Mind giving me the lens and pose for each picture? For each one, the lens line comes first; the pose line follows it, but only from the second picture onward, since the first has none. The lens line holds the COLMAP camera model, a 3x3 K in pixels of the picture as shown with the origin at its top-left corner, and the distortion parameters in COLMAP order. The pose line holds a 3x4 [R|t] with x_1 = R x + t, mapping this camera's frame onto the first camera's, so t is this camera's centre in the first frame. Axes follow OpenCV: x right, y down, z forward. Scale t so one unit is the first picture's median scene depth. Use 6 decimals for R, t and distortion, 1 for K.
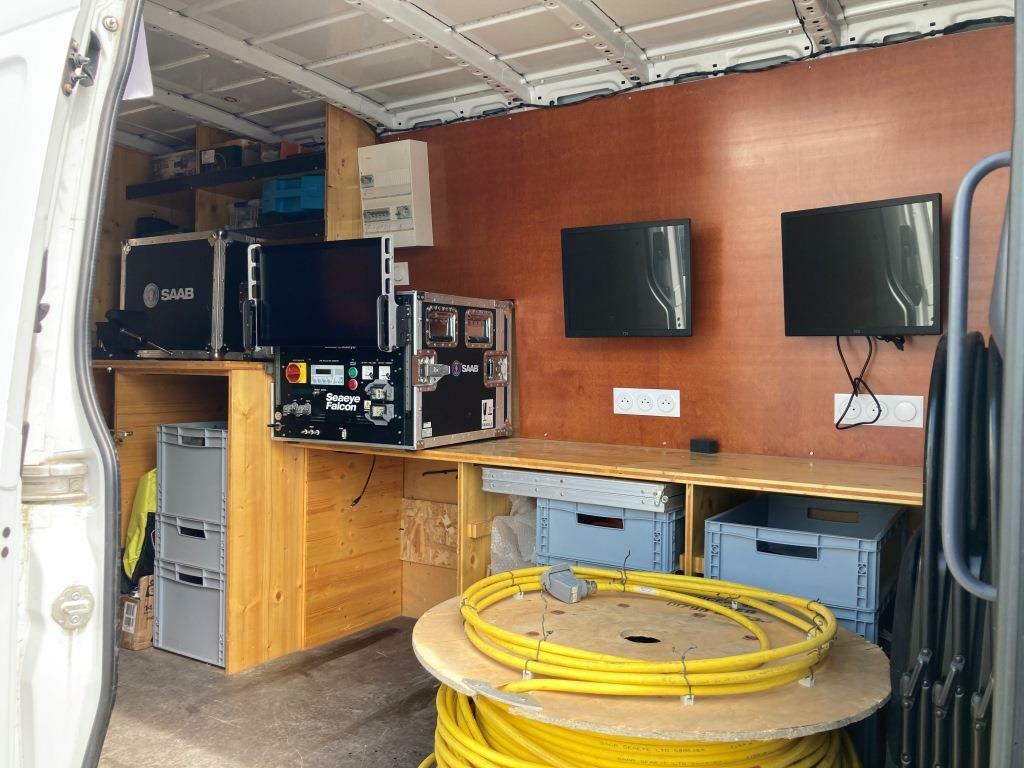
lens RADIAL K [[813.6, 0, 512.0], [0, 813.6, 384.0], [0, 0, 1]] dist [0.038858, -0.137041]
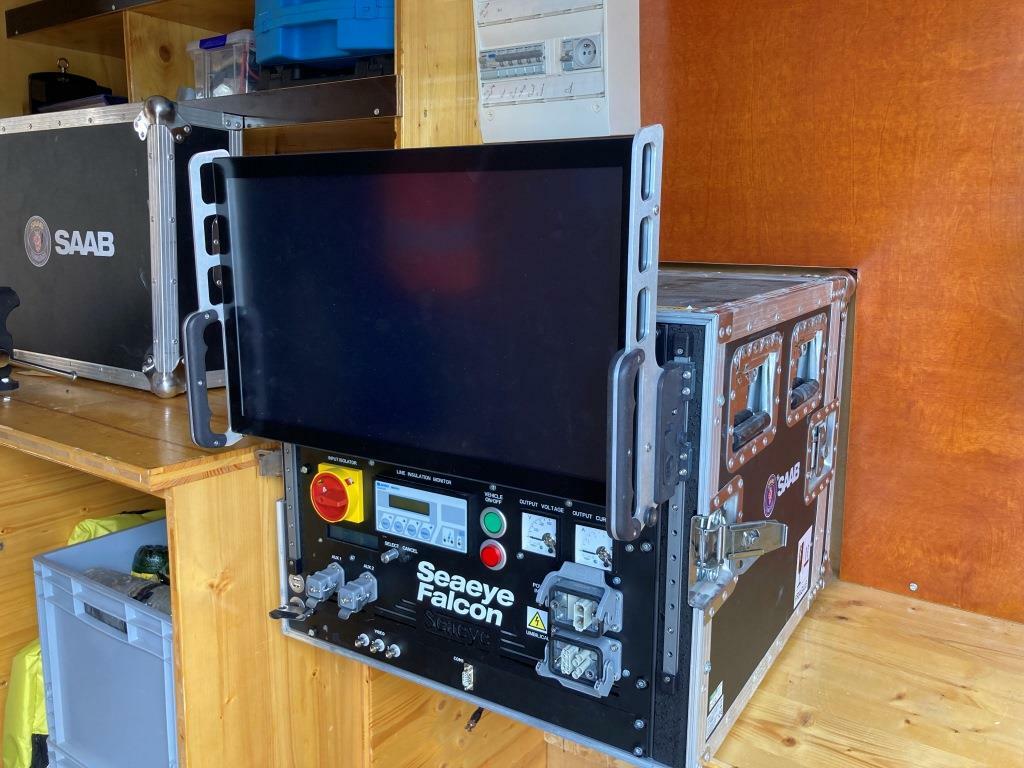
lens RADIAL K [[831.1, 0, 511.7], [0, 831.1, 367.7], [0, 0, 1]] dist [0.027947, -0.014458]
pose [[0.997975, 0.008649, -0.063010, -0.159851], [0.000478, 0.989661, 0.143428, -0.128977], [0.063599, -0.143168, 0.987653, 0.632050]]
